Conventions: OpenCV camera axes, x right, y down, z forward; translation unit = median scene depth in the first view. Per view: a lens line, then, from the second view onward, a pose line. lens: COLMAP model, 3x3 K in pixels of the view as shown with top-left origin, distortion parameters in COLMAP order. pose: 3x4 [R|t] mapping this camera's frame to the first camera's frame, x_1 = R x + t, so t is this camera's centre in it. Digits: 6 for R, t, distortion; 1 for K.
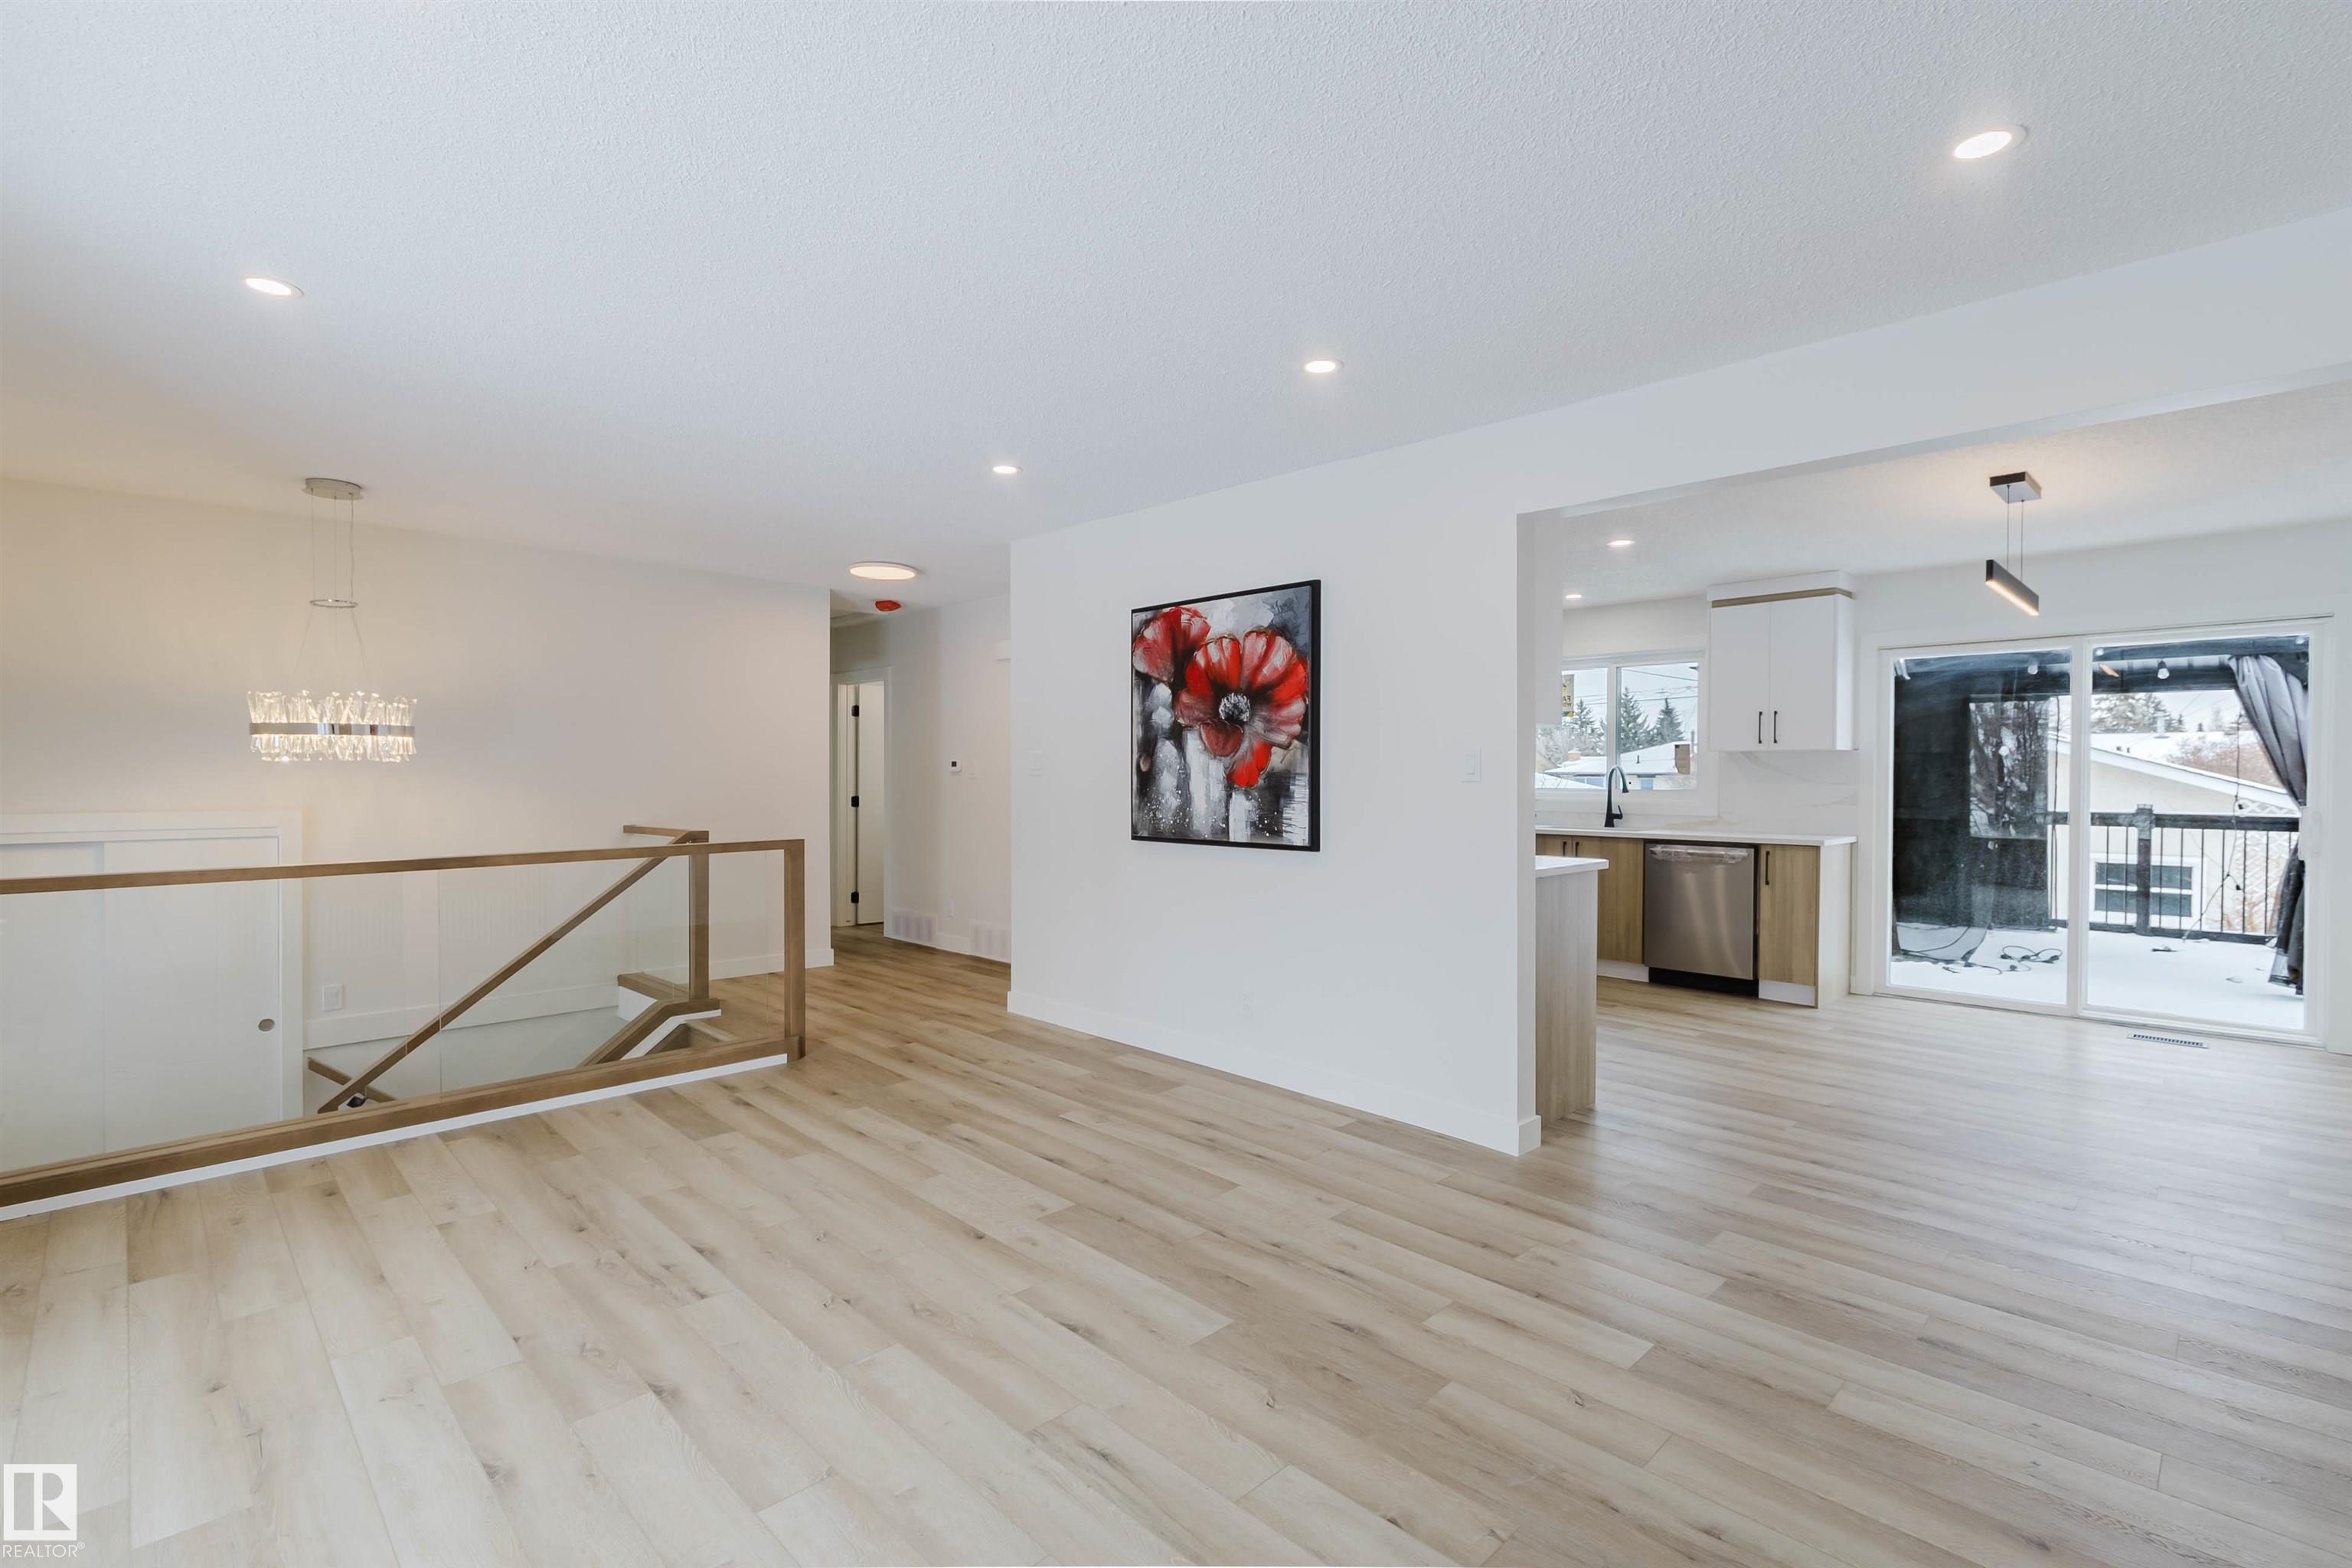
lens RADIAL K [[1072.9, 0, 1163.0], [0, 1072.9, 780.0], [0, 0, 1]] dist [0.008889, -0.001072]
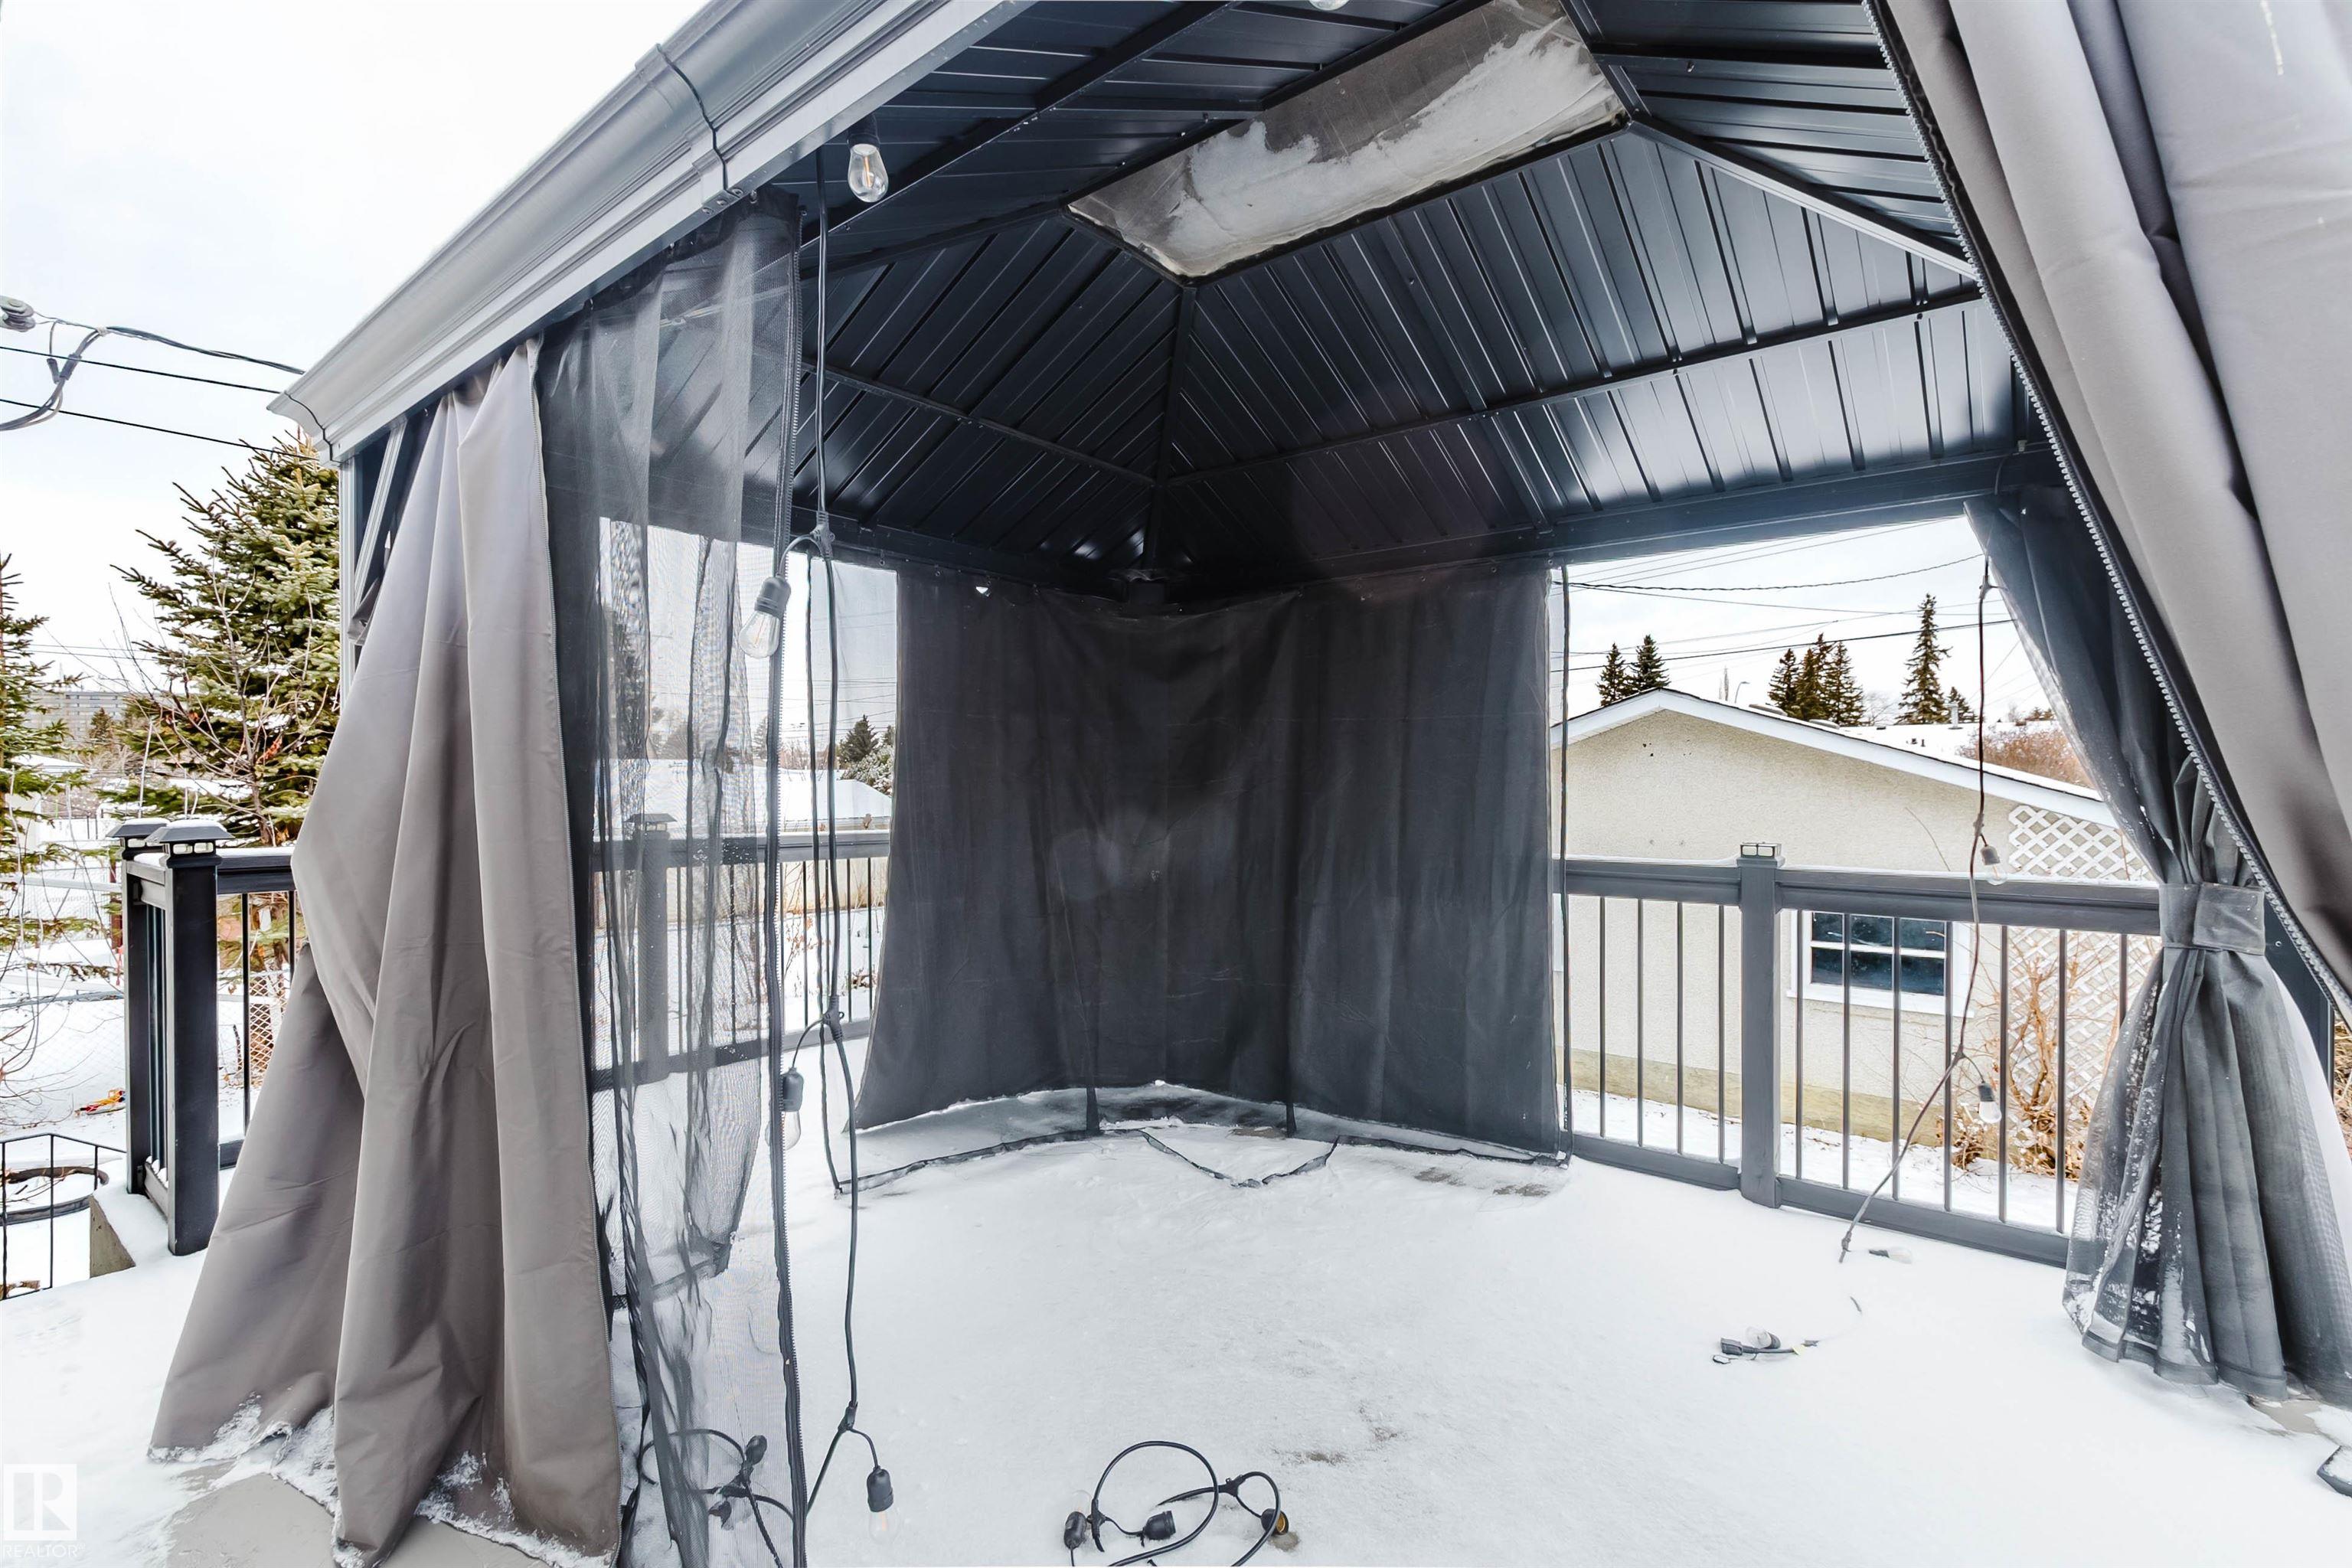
lens RADIAL K [[1064.2, 0, 1164.7], [0, 1064.2, 789.6], [0, 0, 1]] dist [0.000986, -0.000317]
pose [[0.995096, -0.013125, 0.098037, 1.262231], [0.012607, 0.999903, 0.005899, -0.001296], [-0.098105, -0.004634, 0.995165, 1.238772]]
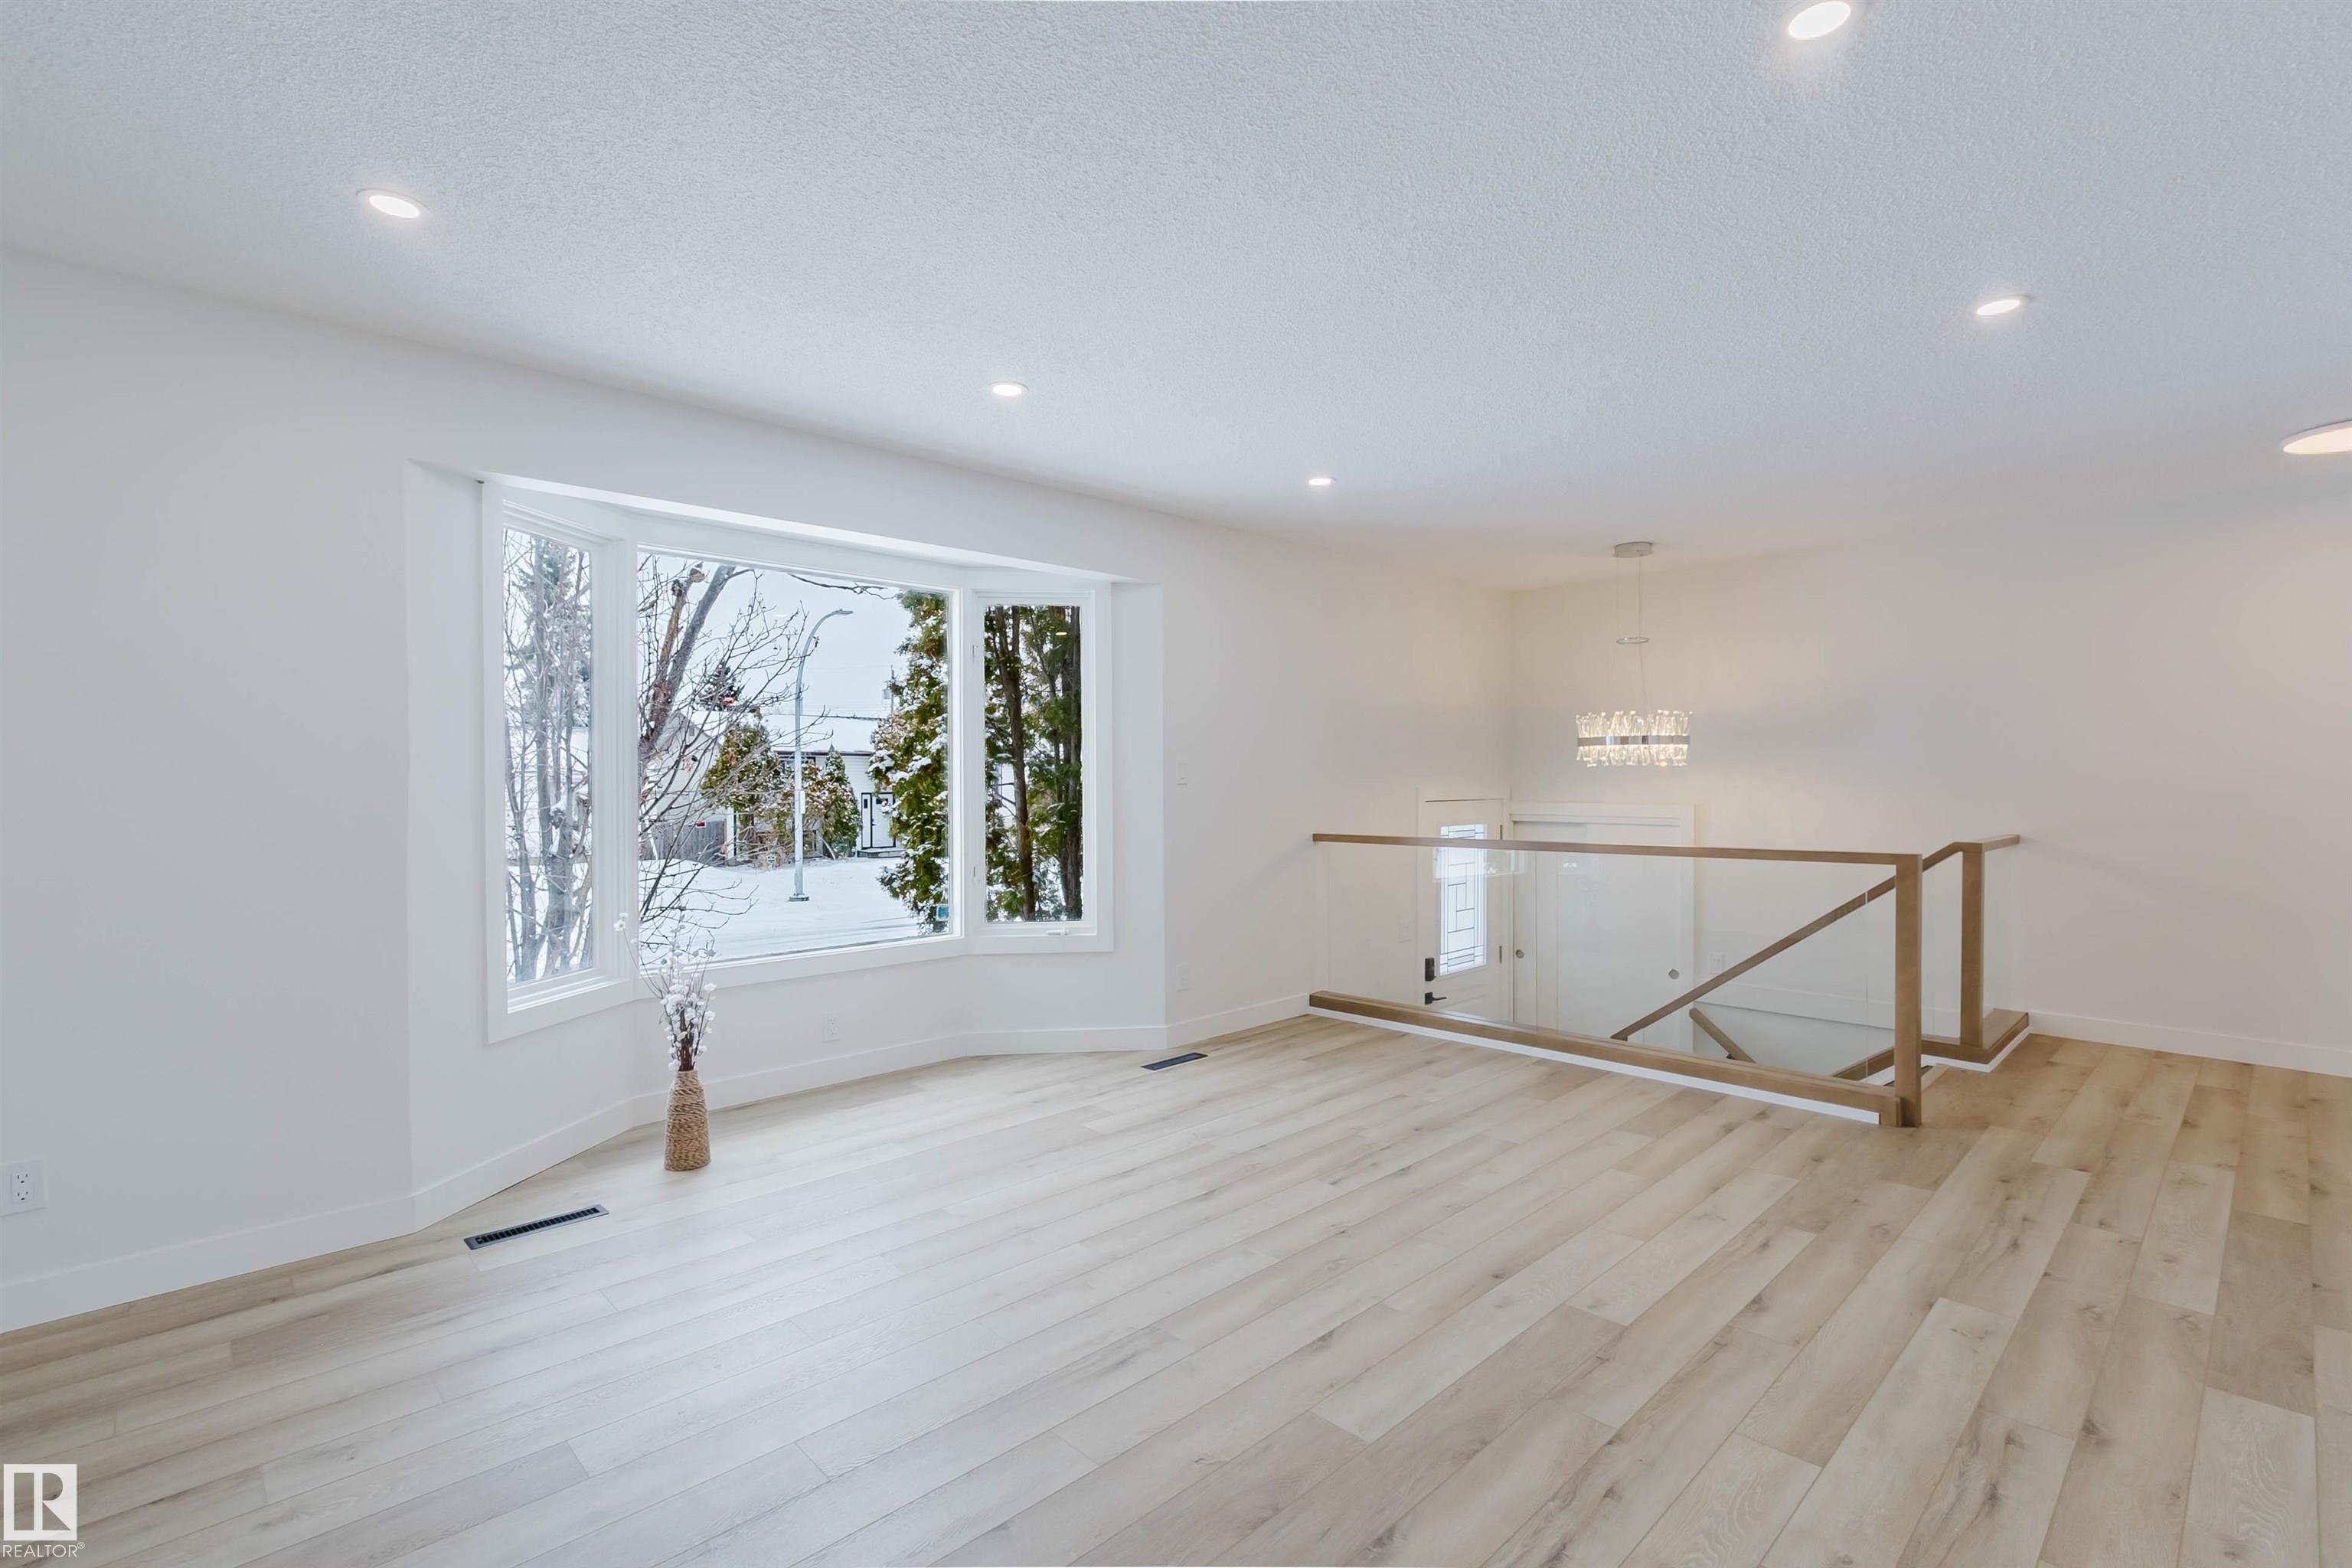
lens RADIAL K [[1064.2, 0, 1164.7], [0, 1064.2, 789.6], [0, 0, 1]] dist [0.000986, -0.000317]
pose [[-0.014217, 0.008507, -0.999863, 0.466364], [-0.002223, 0.999961, 0.008539, 0.000926], [0.999896, 0.002344, -0.014198, 0.458001]]
